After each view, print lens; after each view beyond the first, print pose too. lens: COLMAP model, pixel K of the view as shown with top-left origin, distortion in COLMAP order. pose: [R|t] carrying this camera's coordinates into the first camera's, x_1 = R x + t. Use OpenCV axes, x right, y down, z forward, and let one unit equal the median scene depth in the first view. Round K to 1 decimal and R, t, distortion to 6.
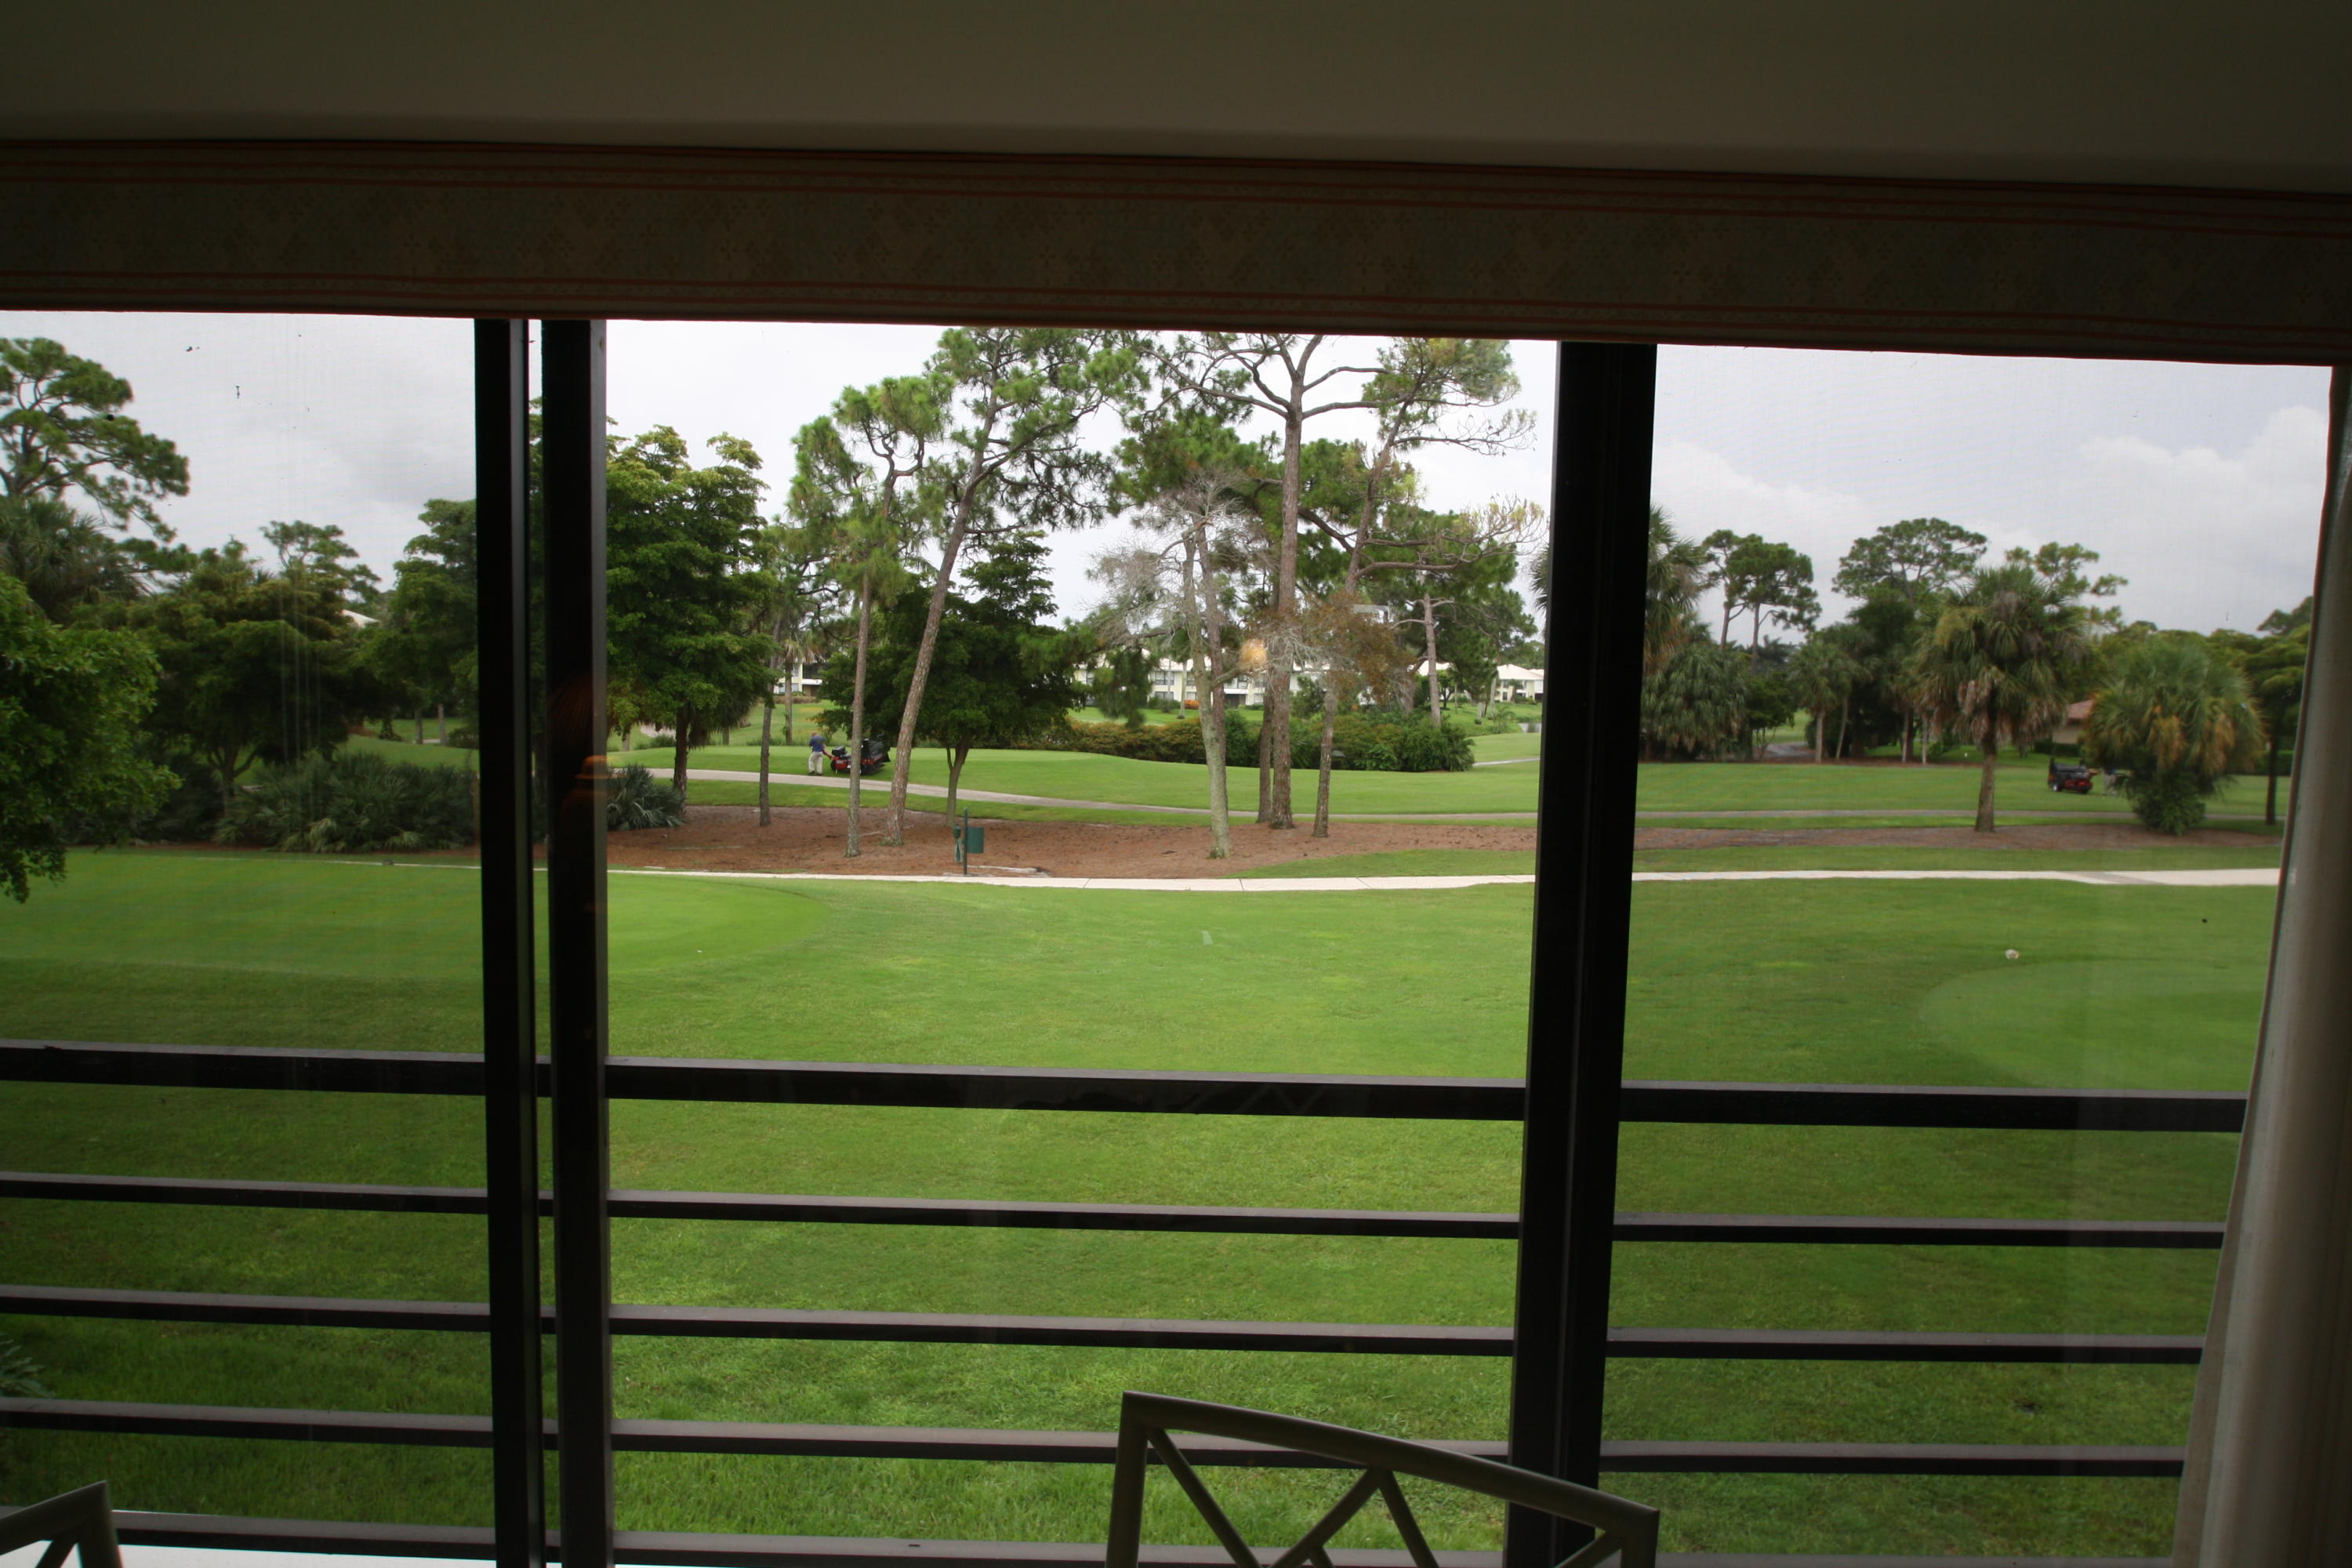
lens RADIAL K [[1638.7, 0, 1187.1], [0, 1638.7, 811.8], [0, 0, 1]] dist [-0.030686, -0.000452]
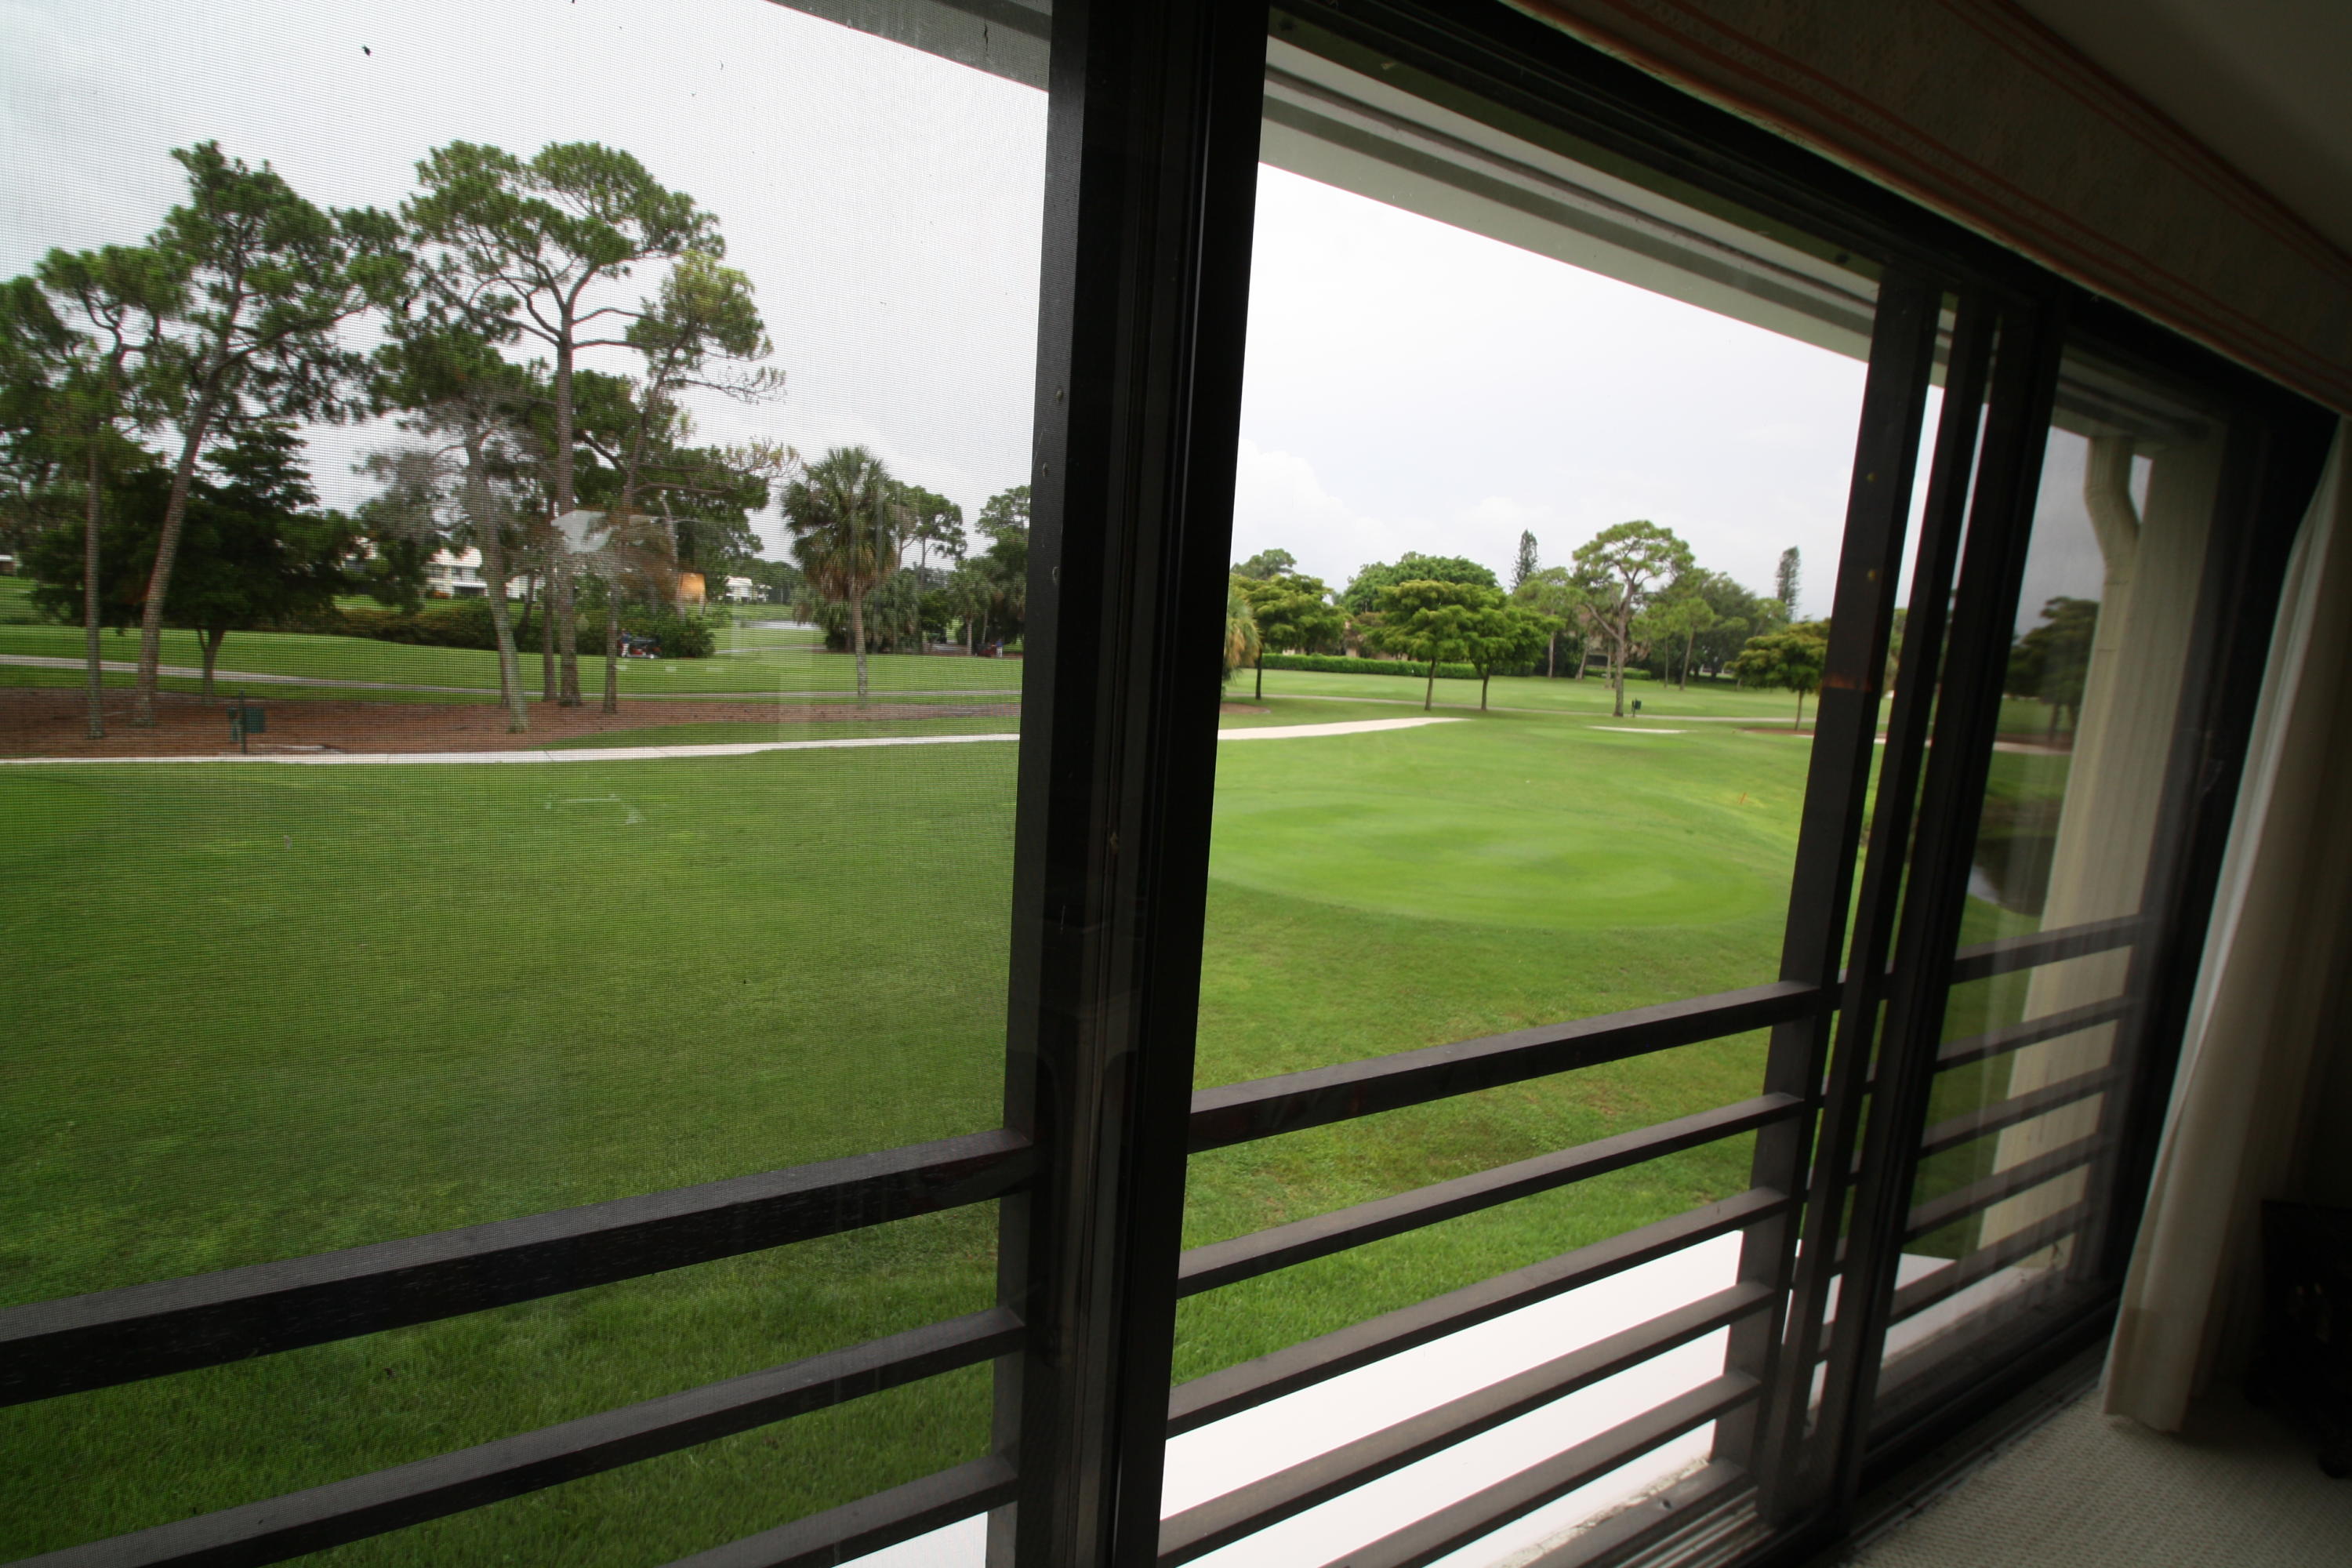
lens RADIAL K [[1199.0, 0, 1187.3], [0, 1199.0, 810.4], [0, 0, 1]] dist [0.006021, -0.018020]
pose [[0.841767, -0.053485, 0.537185, -0.034469], [-0.000989, 0.994925, 0.100610, -0.002365], [-0.539840, -0.085221, 0.837443, 0.031274]]
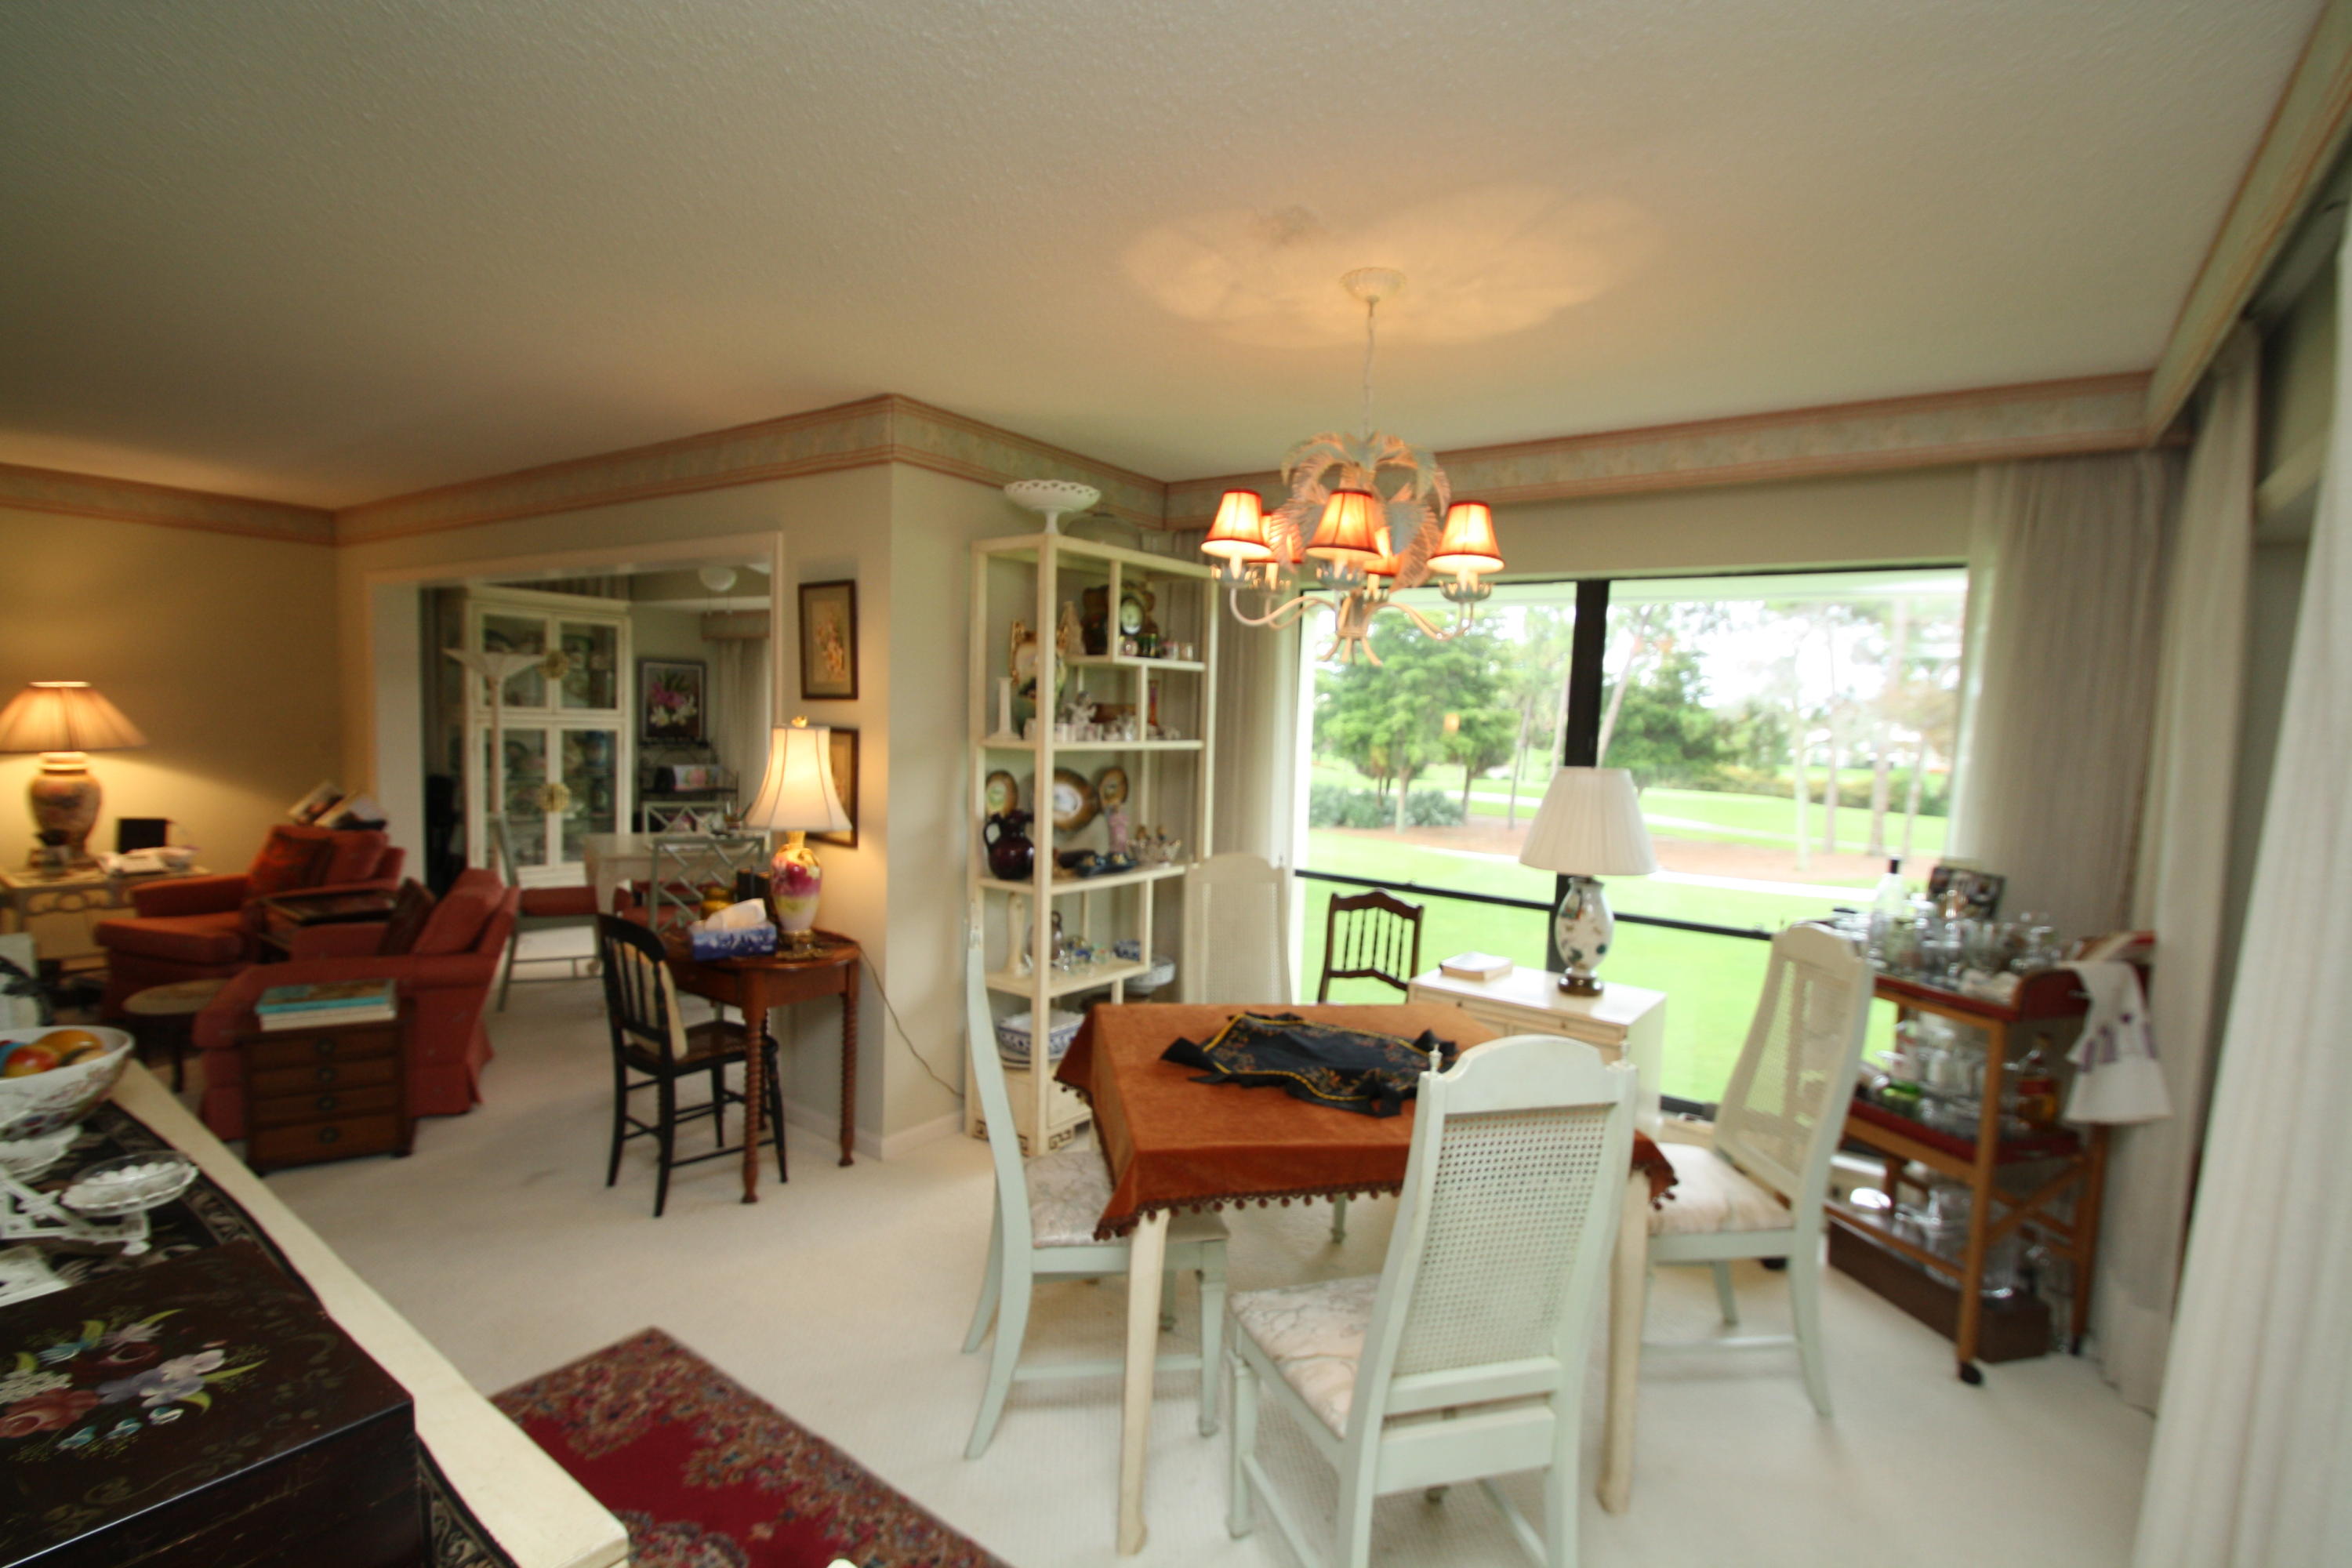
lens RADIAL K [[1095.9, 0, 1196.9], [0, 1095.9, 806.9], [0, 0, 1]] dist [0.015649, -0.017758]
pose [[0.814940, 0.058859, -0.576549, 0.118953], [-0.071842, 0.997416, 0.000278, 0.008557], [0.575076, 0.041194, 0.817062, -0.056998]]
